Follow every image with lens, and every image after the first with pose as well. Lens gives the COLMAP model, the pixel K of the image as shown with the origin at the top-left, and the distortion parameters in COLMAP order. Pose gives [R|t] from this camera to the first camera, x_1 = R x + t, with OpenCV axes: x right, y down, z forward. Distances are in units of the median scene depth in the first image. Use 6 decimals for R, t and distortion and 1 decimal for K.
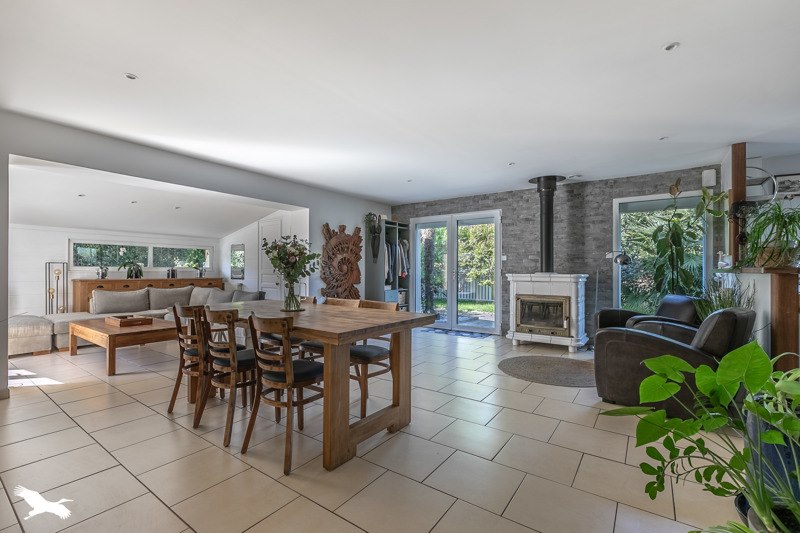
lens RADIAL K [[357.3, 0, 399.3], [0, 357.3, 268.6], [0, 0, 1]] dist [-0.002029, -0.000016]
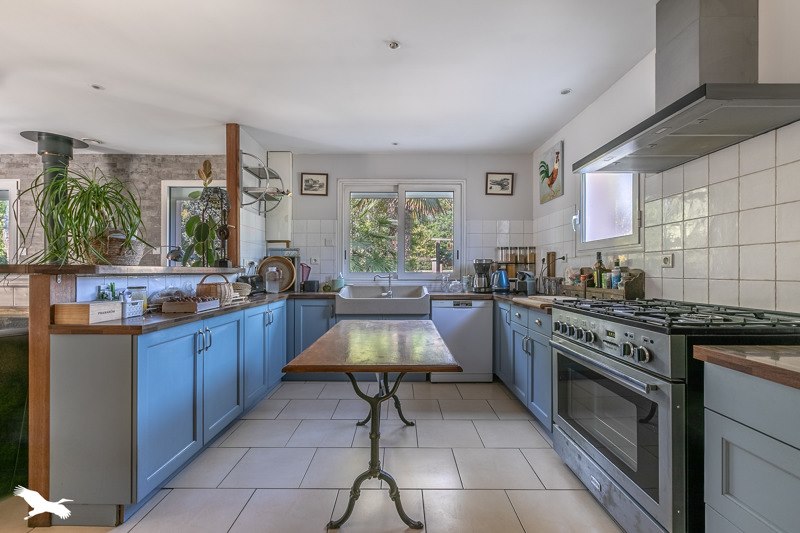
lens RADIAL K [[357.3, 0, 399.0], [0, 357.3, 268.4], [0, 0, 1]] dist [-0.002029, -0.000016]
pose [[0.816288, 0.001030, 0.577644, 0.567970], [-0.003333, 0.999990, 0.002926, -0.001922], [-0.577636, -0.004314, 0.816283, 0.037687]]
